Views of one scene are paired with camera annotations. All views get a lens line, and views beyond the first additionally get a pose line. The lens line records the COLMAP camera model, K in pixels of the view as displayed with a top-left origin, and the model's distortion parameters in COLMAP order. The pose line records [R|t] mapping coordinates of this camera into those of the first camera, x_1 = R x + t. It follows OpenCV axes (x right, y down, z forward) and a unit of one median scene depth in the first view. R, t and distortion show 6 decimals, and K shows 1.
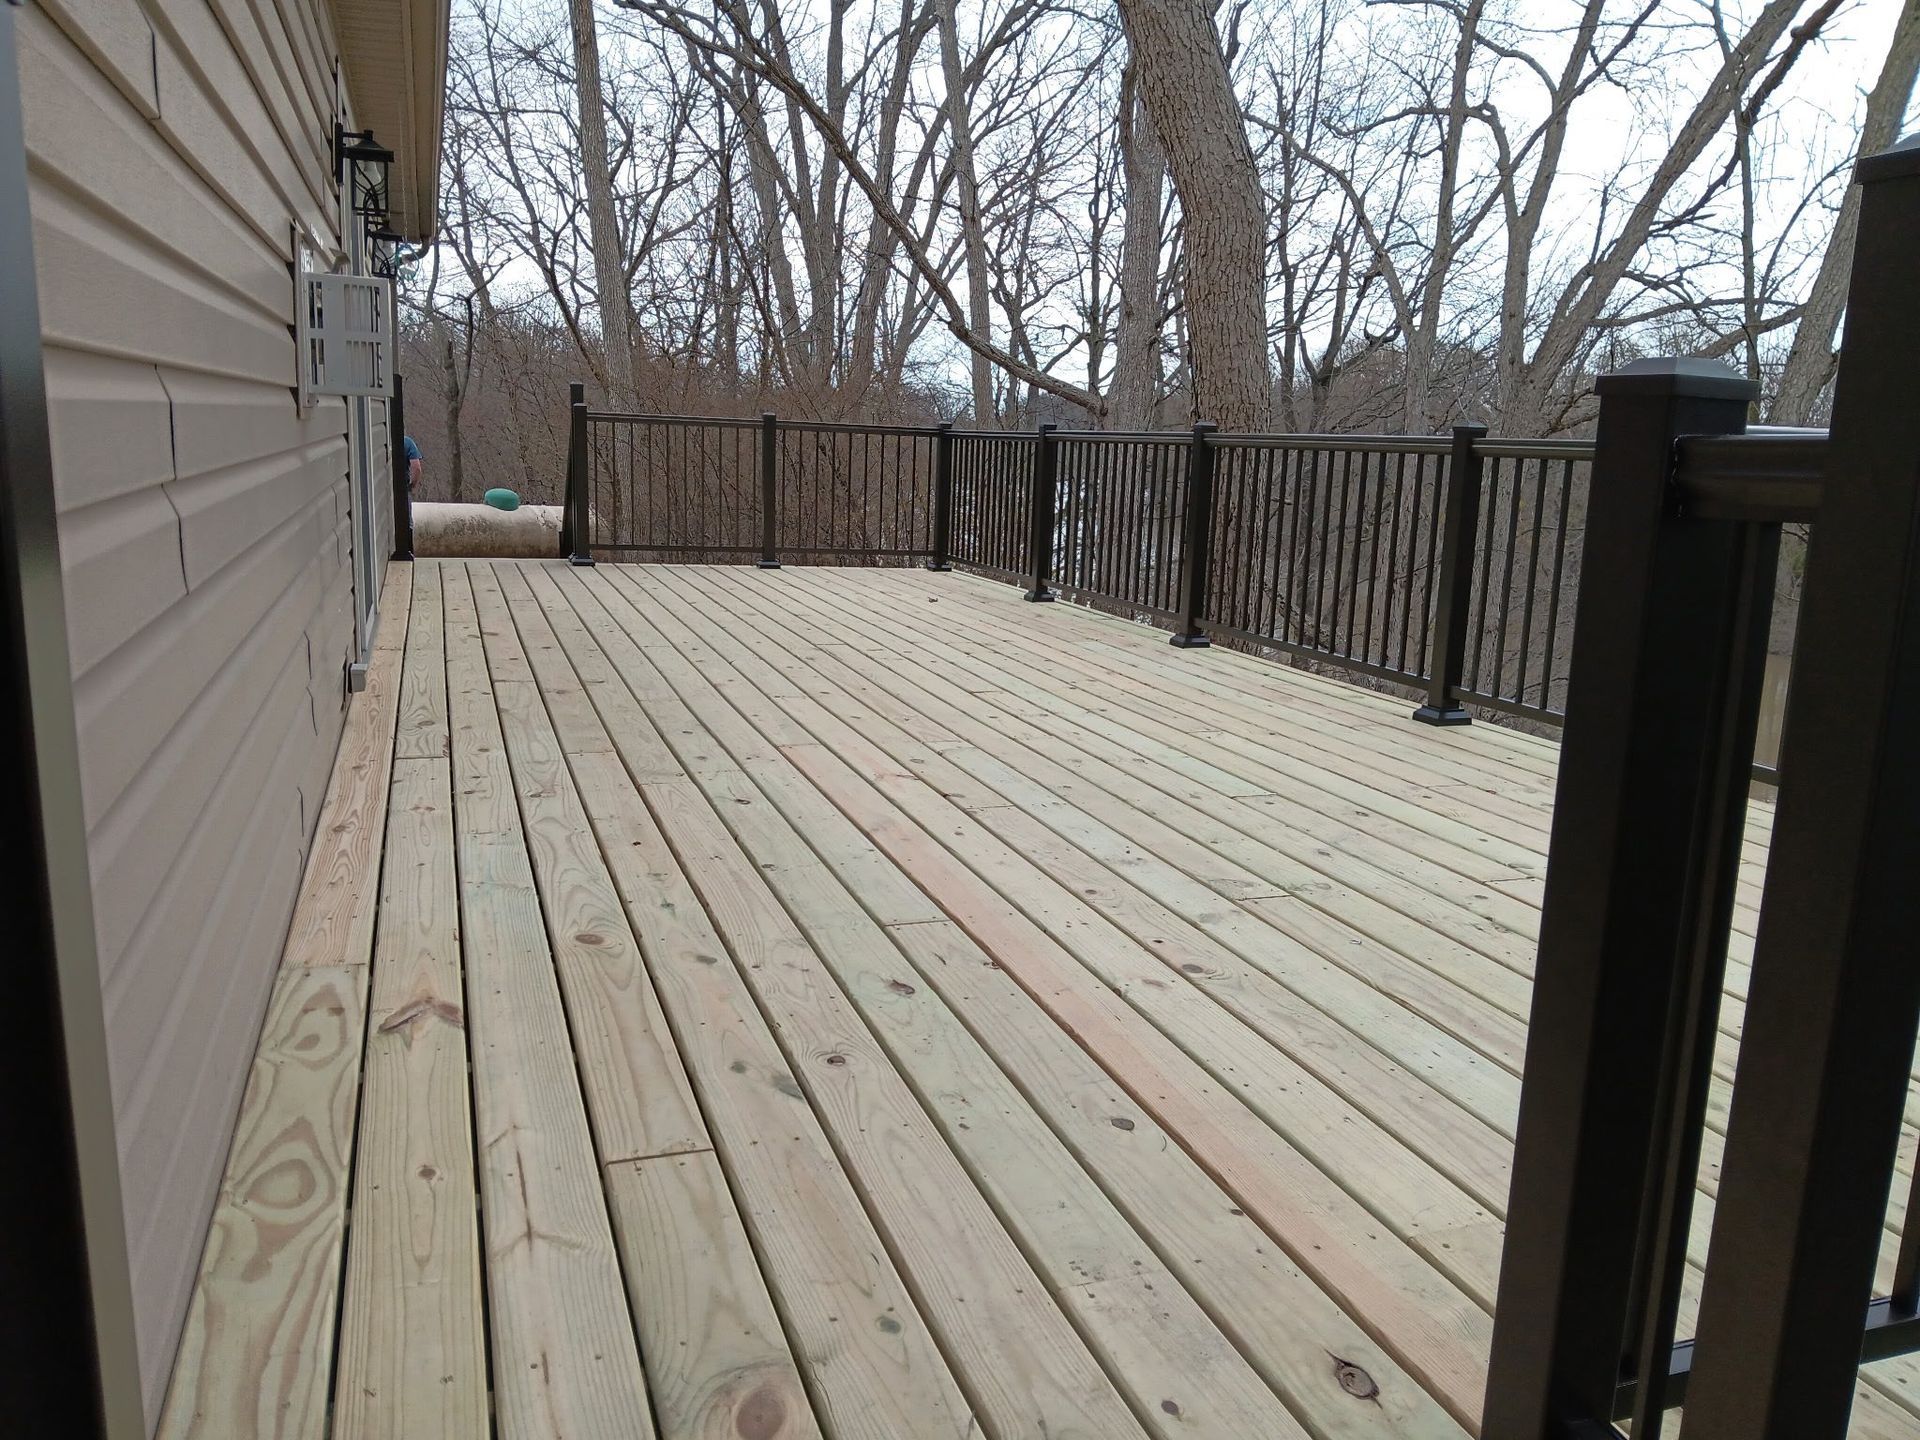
lens RADIAL K [[1495.3, 0, 947.8], [0, 1495.3, 722.8], [0, 0, 1]] dist [0.001350, -0.024255]
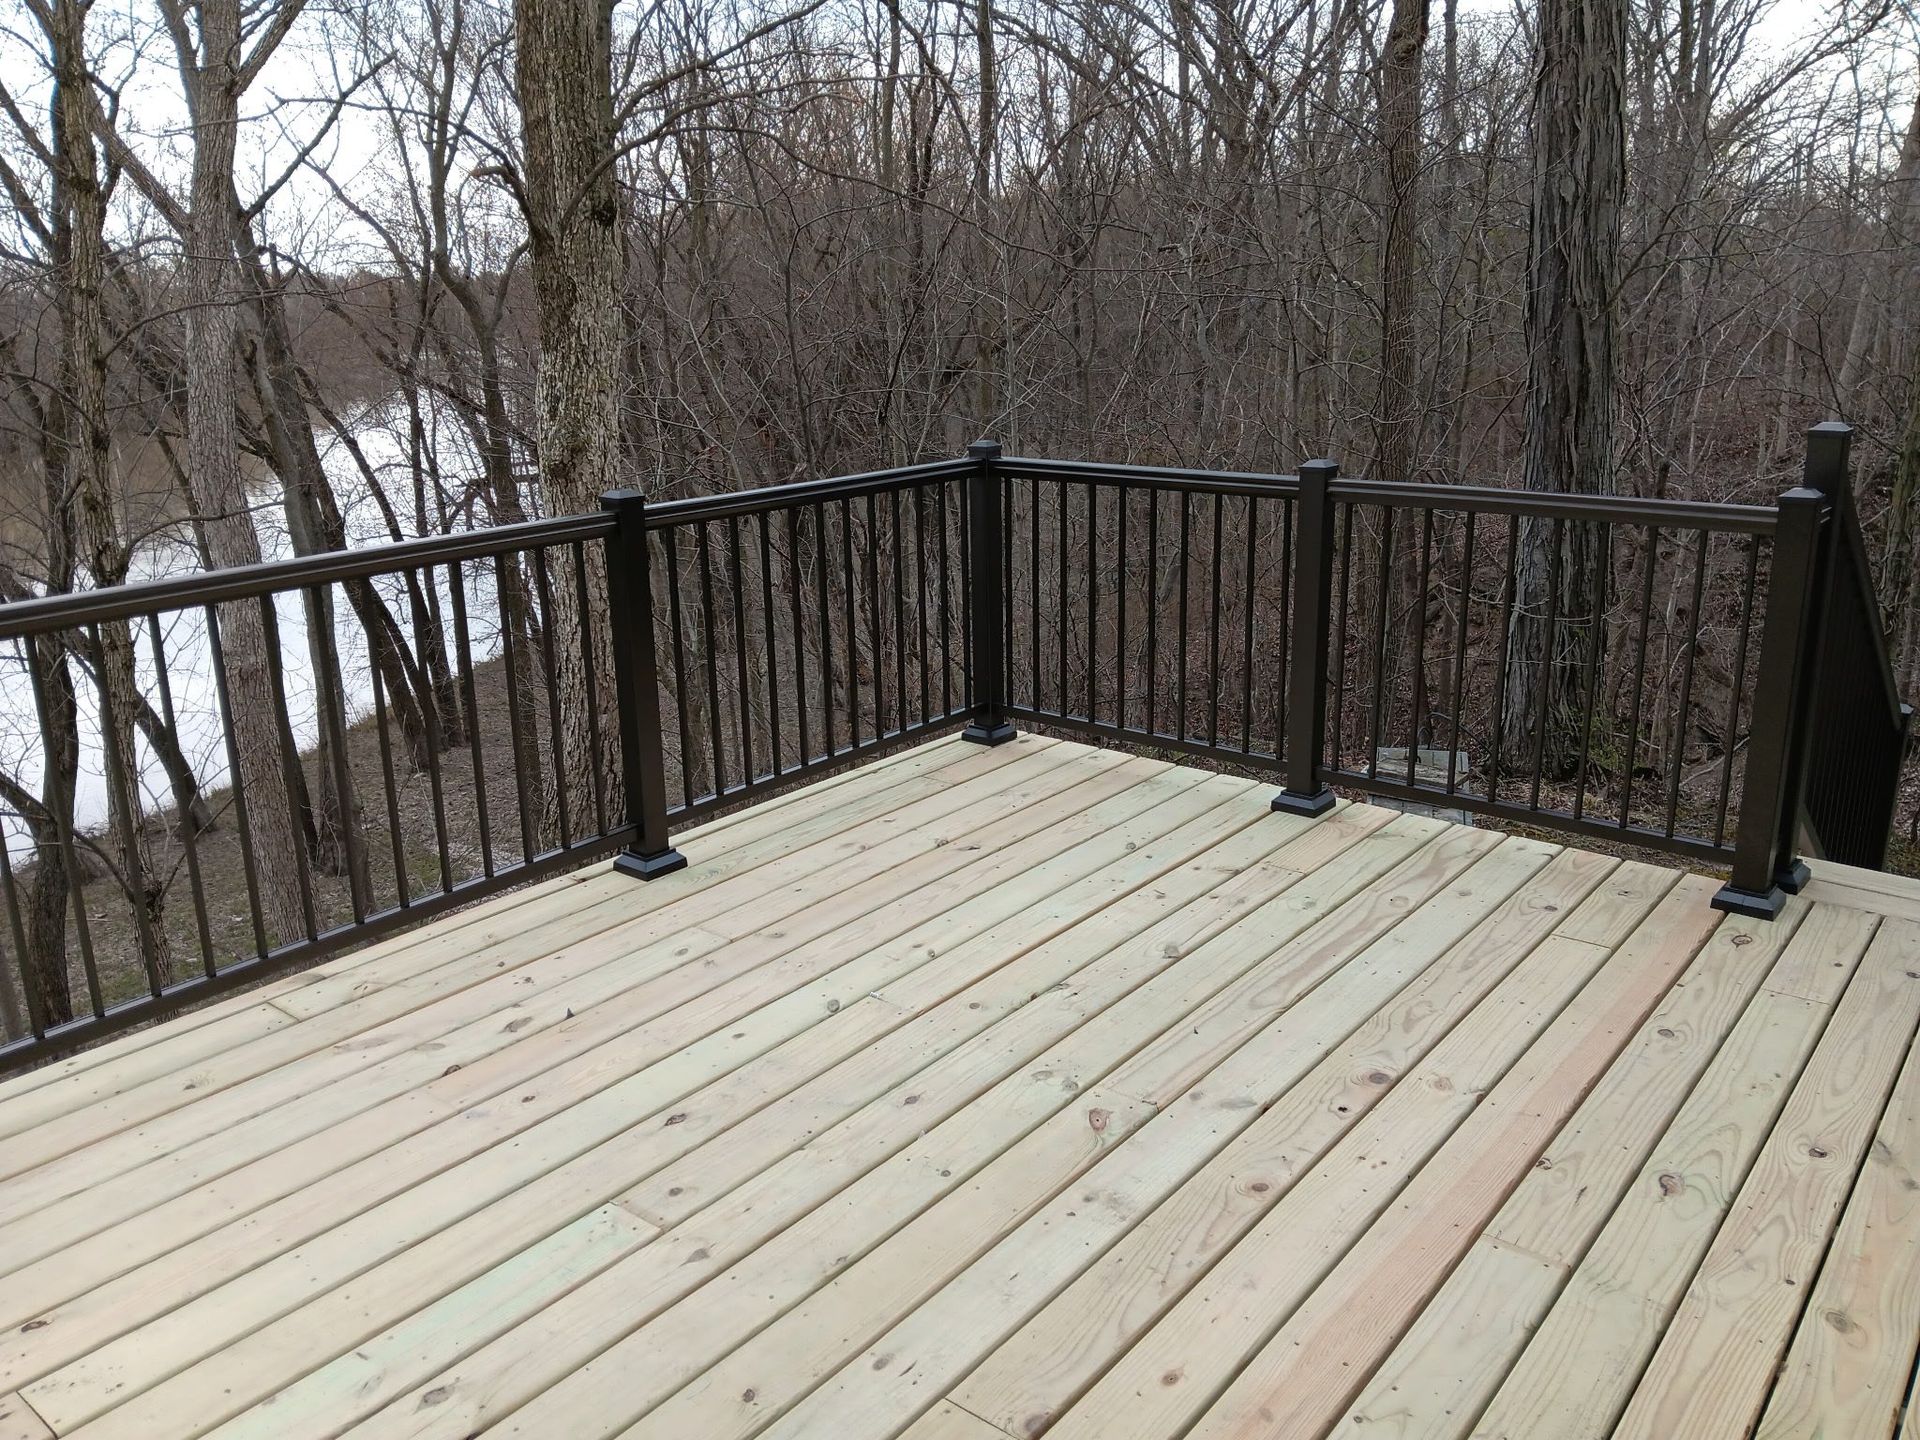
lens RADIAL K [[1495.3, 0, 959.1], [0, 1495.3, 715.5], [0, 0, 1]] dist [0.001350, -0.024255]
pose [[-0.534044, -0.248273, 0.808182, -0.132345], [0.168909, 0.905309, 0.389725, -0.149634], [-0.828412, 0.344640, -0.441539, 0.456151]]
